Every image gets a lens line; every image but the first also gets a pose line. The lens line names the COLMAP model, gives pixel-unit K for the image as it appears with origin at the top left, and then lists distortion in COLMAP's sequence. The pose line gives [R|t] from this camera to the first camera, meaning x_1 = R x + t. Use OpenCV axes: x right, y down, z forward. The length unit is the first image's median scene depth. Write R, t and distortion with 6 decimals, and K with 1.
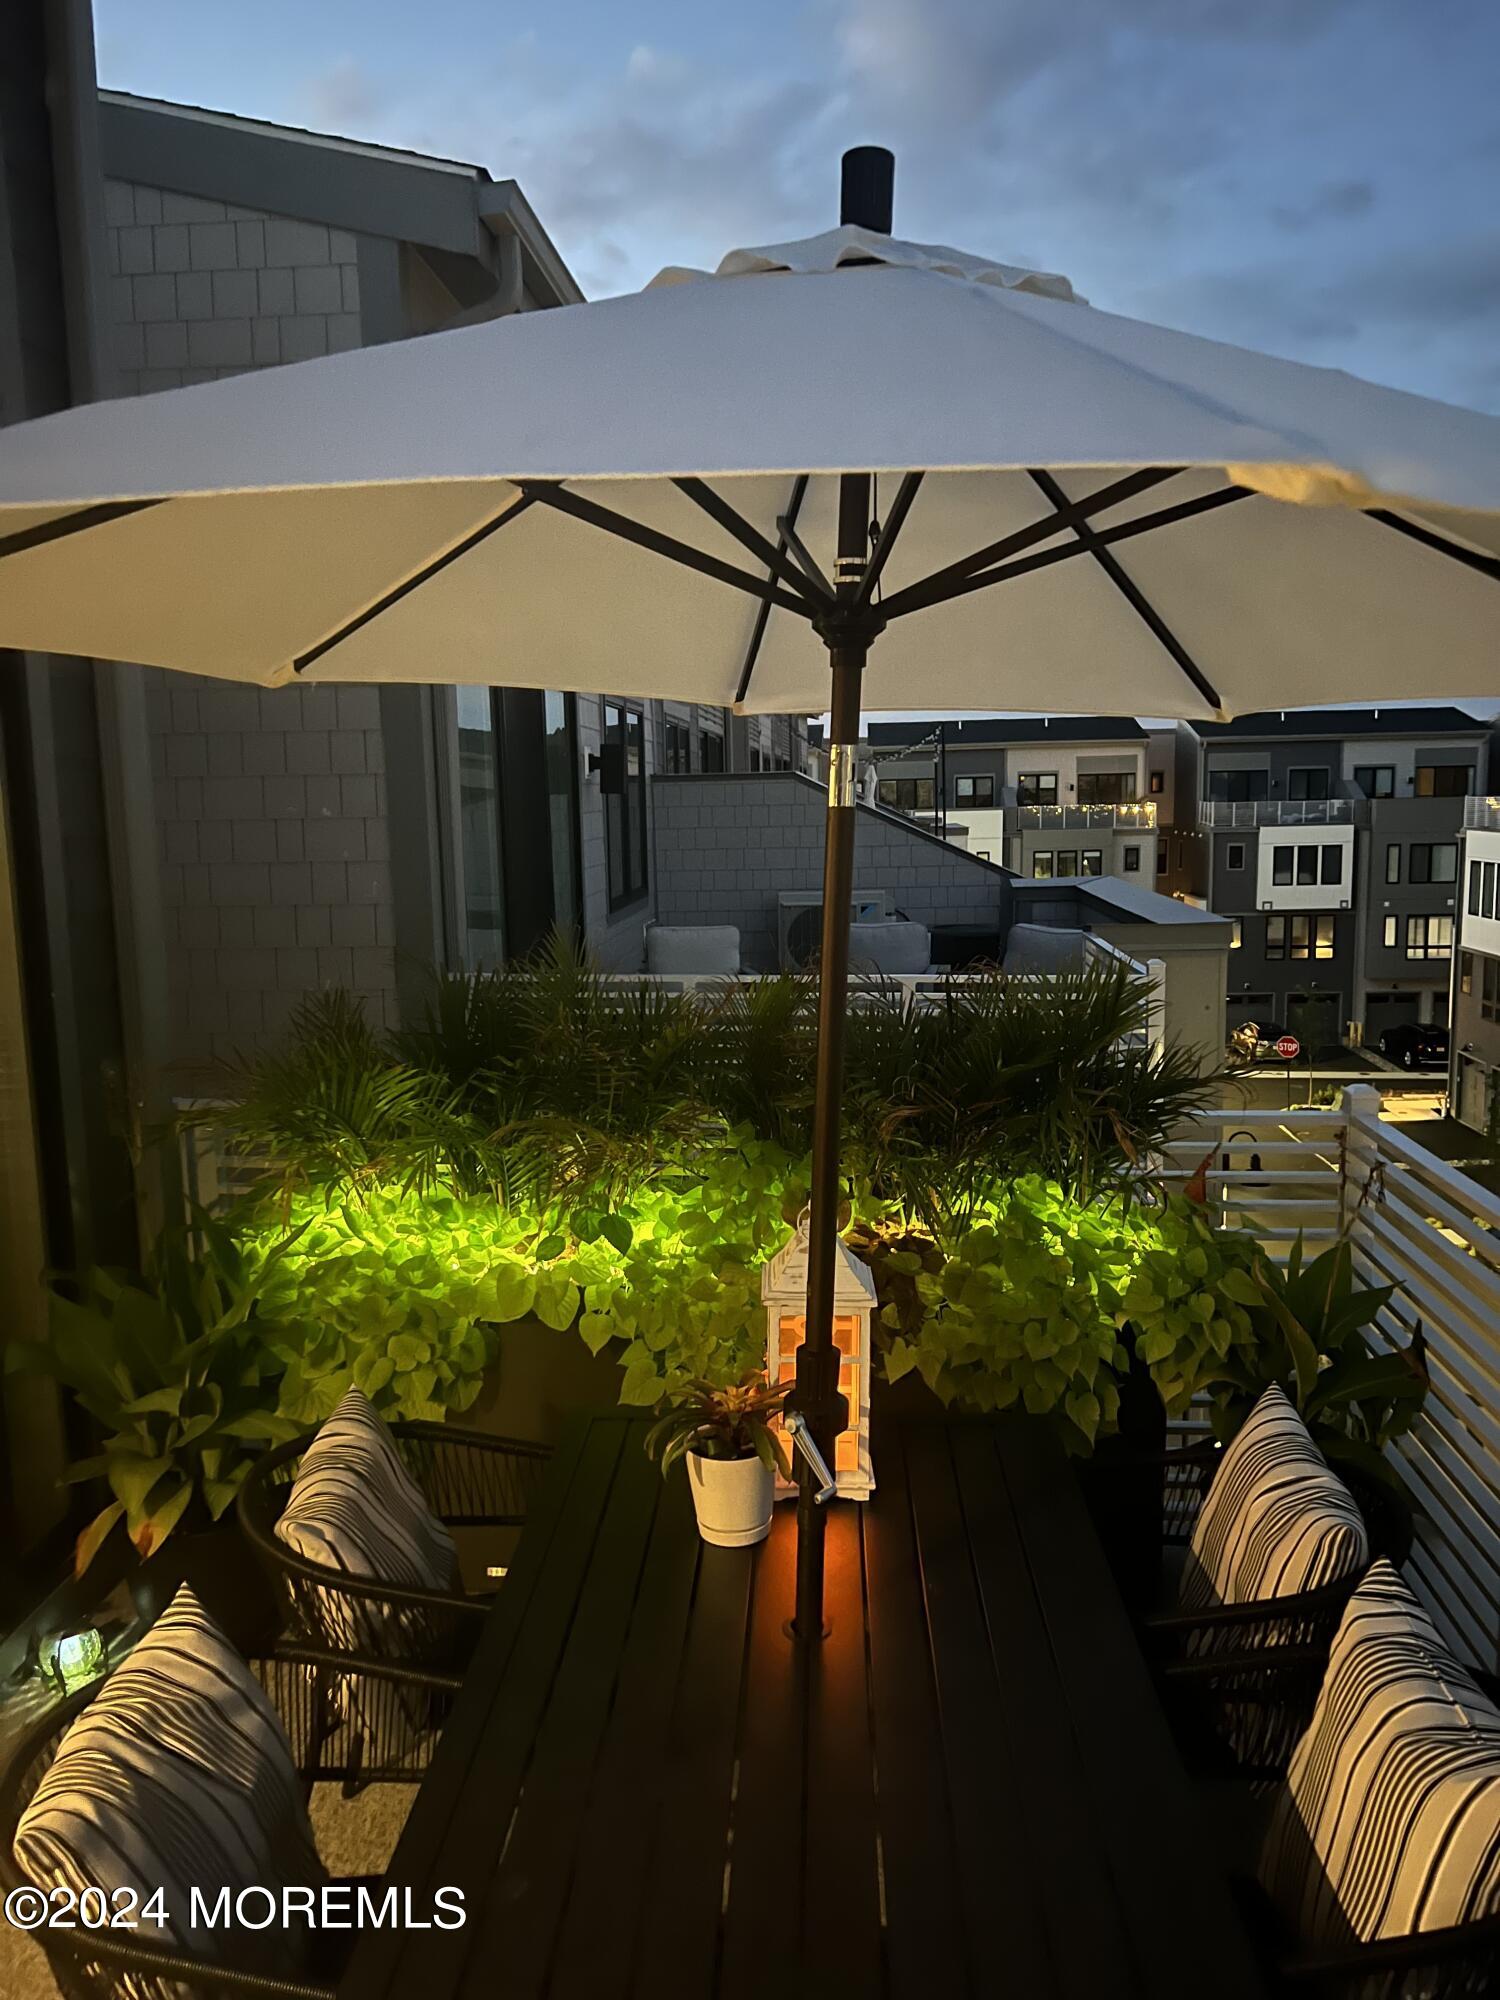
lens RADIAL K [[1486.9, 0, 750.0], [0, 1486.9, 1000.0], [0, 0, 1]] dist [-0.004126, 0.000273]
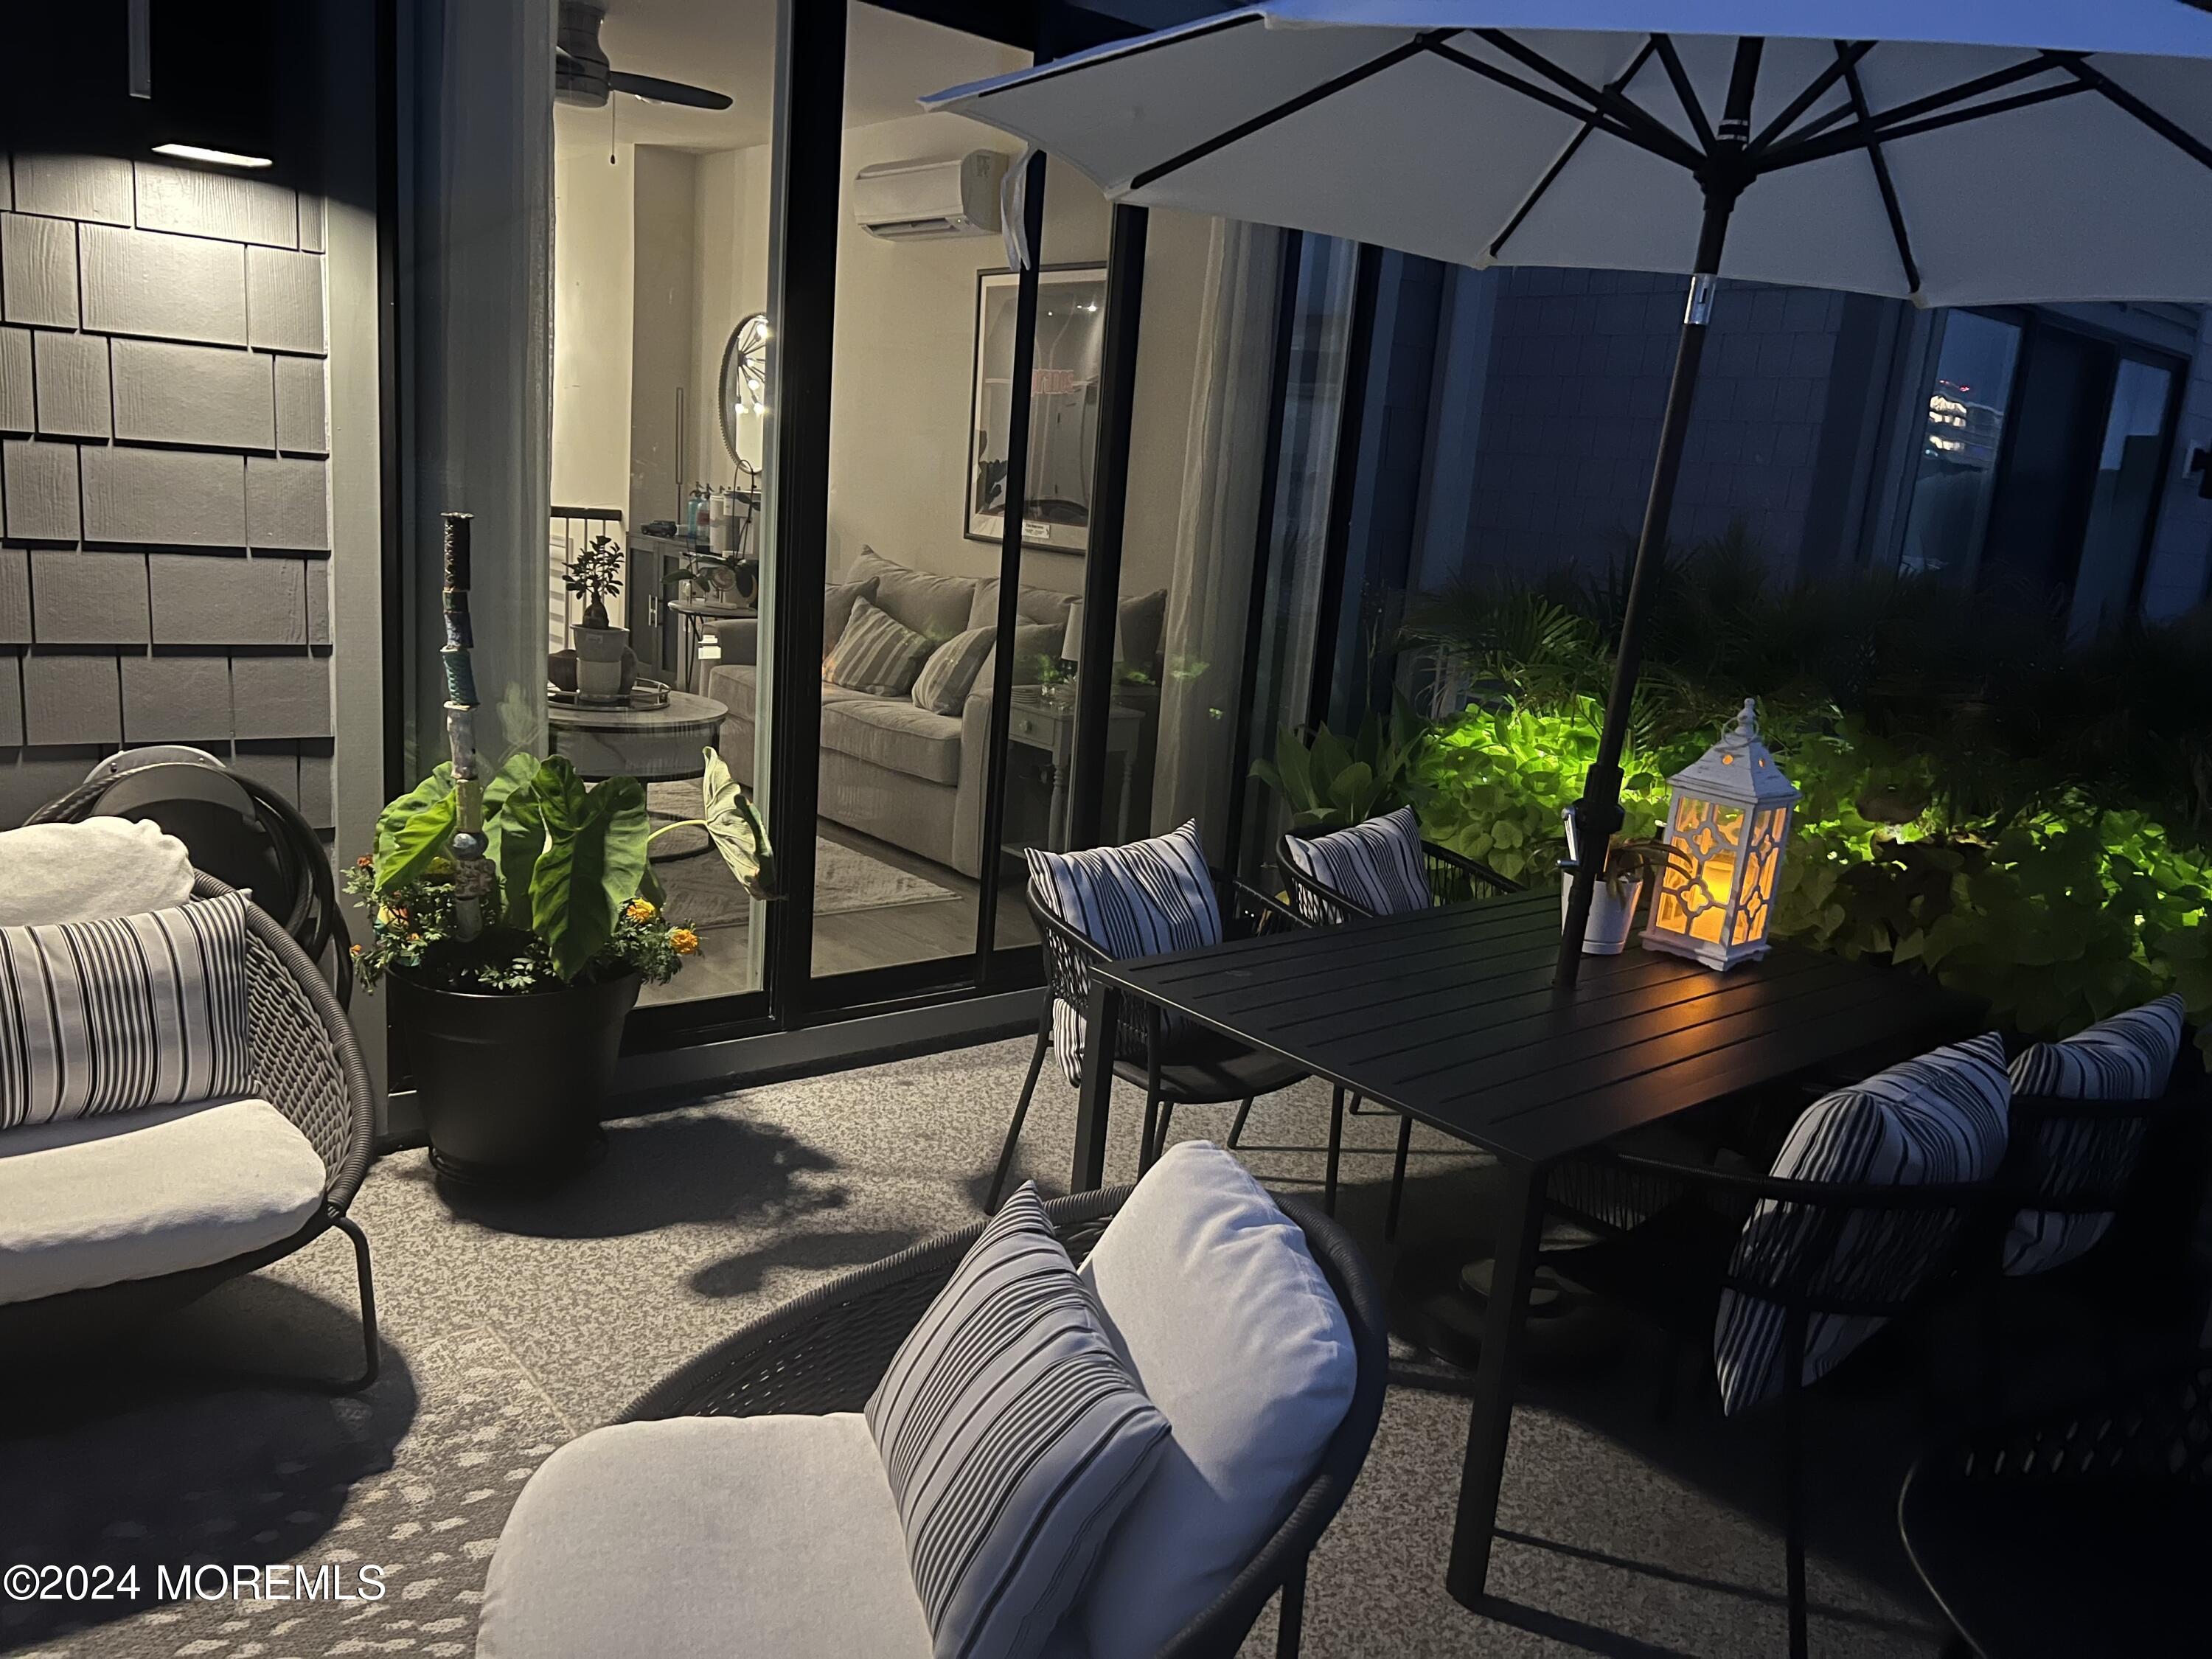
lens RADIAL K [[1644.5, 0, 1106.0], [0, 1644.5, 829.5], [0, 0, 1]] dist [-0.004126, 0.000273]
pose [[0.689120, 0.224123, -0.689117, 0.477247], [-0.192471, 0.973422, 0.124116, 0.128788], [0.698619, 0.047104, 0.713942, -0.195520]]
